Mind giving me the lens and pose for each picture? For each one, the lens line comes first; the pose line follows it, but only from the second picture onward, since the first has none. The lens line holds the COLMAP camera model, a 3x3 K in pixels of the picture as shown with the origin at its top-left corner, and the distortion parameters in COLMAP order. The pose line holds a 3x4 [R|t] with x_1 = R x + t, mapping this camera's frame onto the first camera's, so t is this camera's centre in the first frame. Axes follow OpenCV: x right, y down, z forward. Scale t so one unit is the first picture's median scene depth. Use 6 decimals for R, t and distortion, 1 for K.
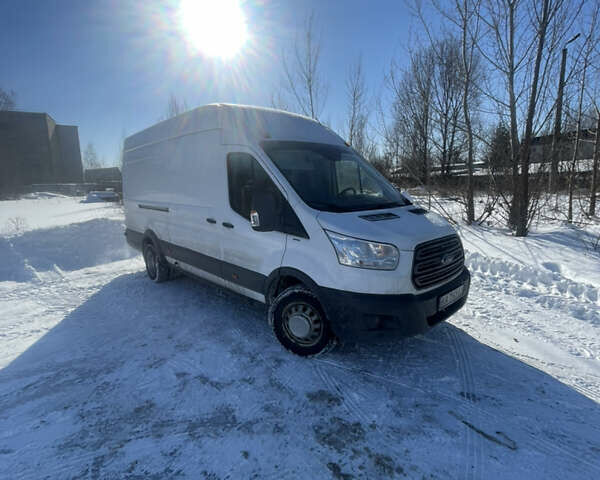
lens RADIAL K [[313.6, 0, 296.4], [0, 313.6, 240.9], [0, 0, 1]] dist [0.013025, 0.003218]
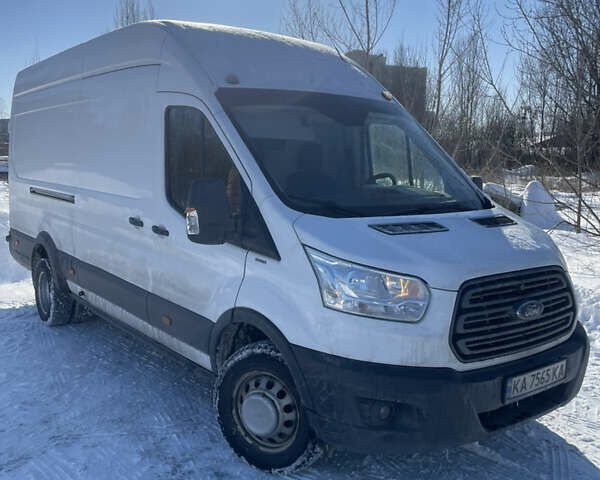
lens RADIAL K [[591.3, 0, 299.9], [0, 591.3, 240.2], [0, 0, 1]] dist [0.052998, 0.000000]
pose [[0.995254, 0.047696, -0.084819, 0.146322], [-0.051381, 0.997804, -0.041802, 0.000070], [0.082639, 0.045961, 0.995519, -0.066180]]
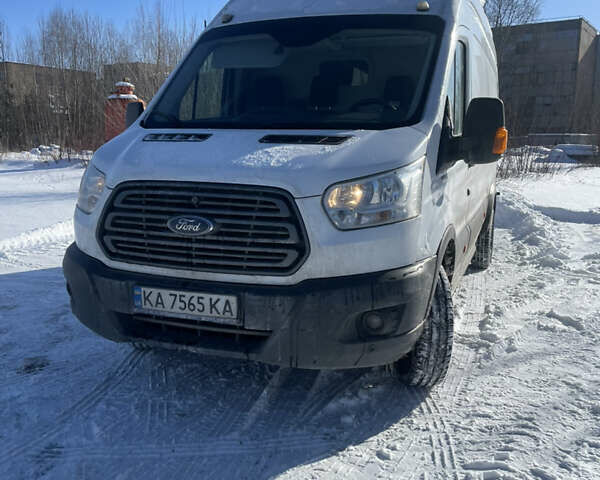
lens RADIAL K [[591.3, 0, 295.9], [0, 591.3, 243.0], [0, 0, 1]] dist [0.052998, 0.000000]
pose [[0.483614, 0.178628, -0.856860, 1.212993], [-0.182816, 0.977977, 0.100695, -0.034629], [0.855977, 0.107950, 0.505619, 0.608723]]
